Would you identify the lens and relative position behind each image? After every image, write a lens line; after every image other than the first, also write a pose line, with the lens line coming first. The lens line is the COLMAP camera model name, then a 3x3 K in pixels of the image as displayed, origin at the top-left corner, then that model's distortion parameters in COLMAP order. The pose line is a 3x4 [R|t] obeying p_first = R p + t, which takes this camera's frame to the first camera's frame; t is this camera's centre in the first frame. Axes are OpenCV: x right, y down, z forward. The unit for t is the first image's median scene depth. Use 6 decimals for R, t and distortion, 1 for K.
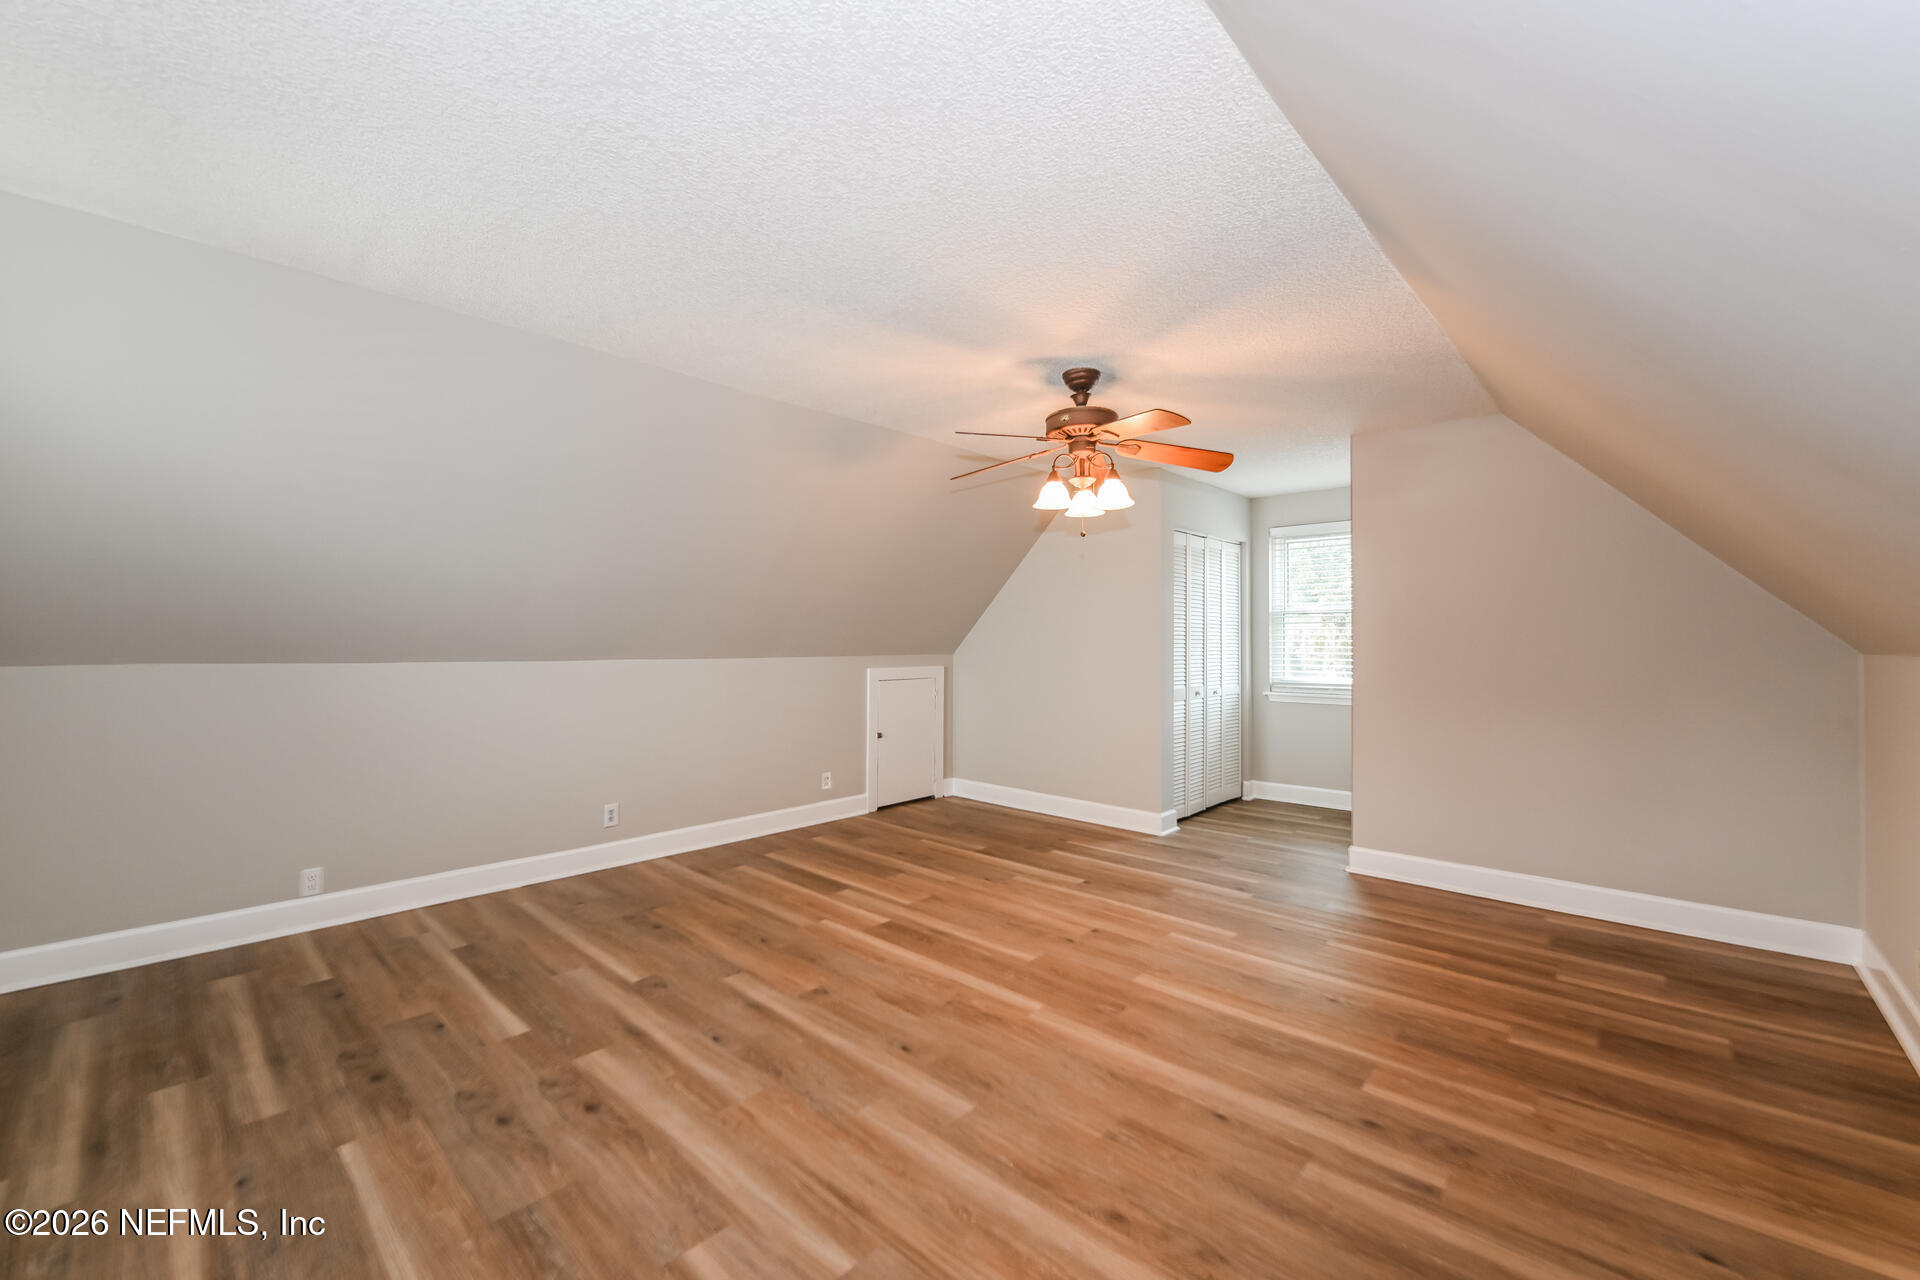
lens RADIAL K [[765.8, 0, 963.4], [0, 765.8, 639.6], [0, 0, 1]] dist [0.001920, 0.000076]
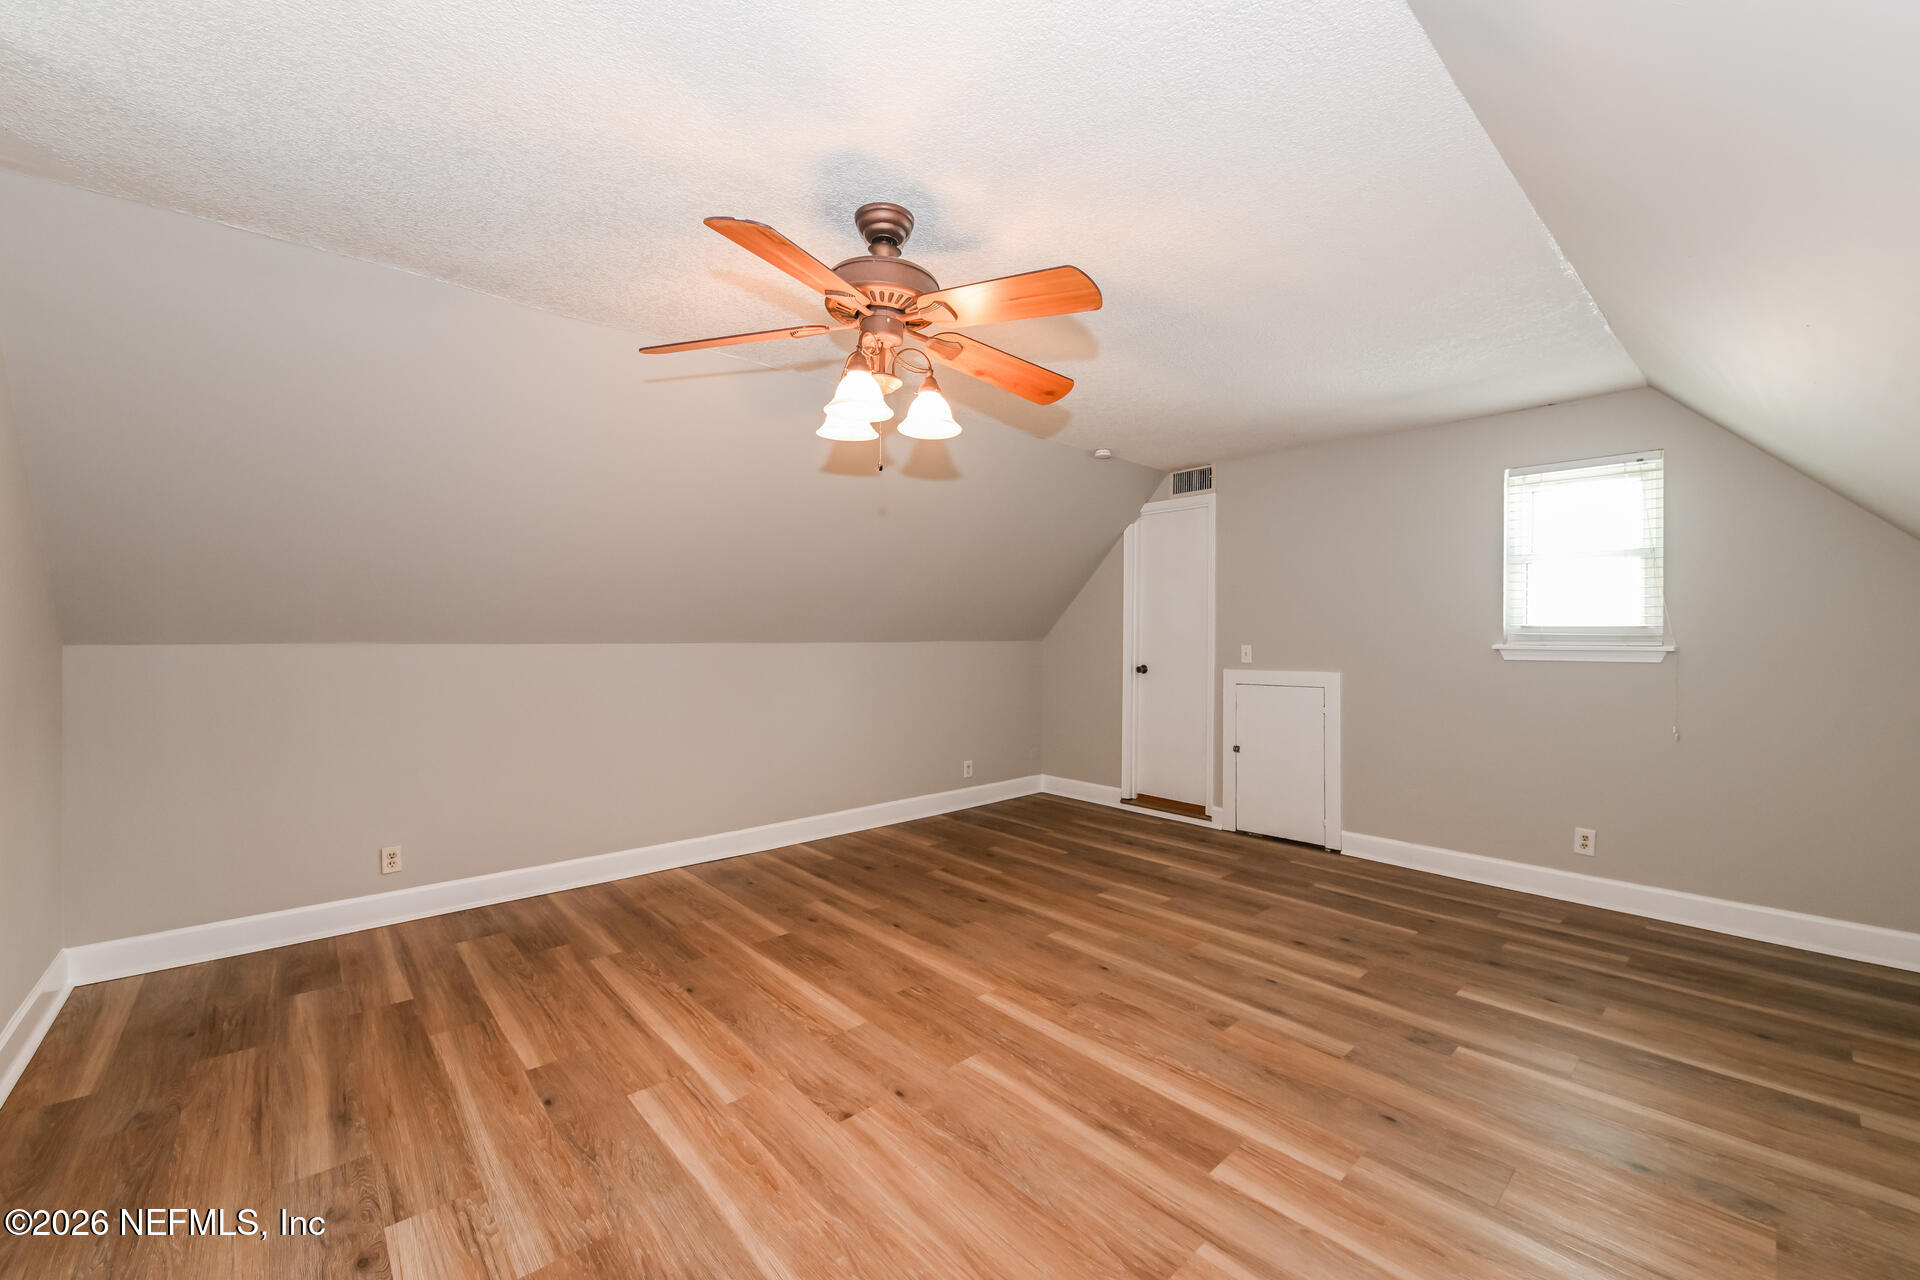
lens RADIAL K [[765.8, 0, 957.3], [0, 765.8, 637.7], [0, 0, 1]] dist [0.001920, 0.000076]
pose [[-0.994827, -0.005159, 0.101457, 0.033308], [-0.005280, 0.999986, -0.000923, 0.004894], [-0.101451, -0.001454, -0.994840, 2.072001]]
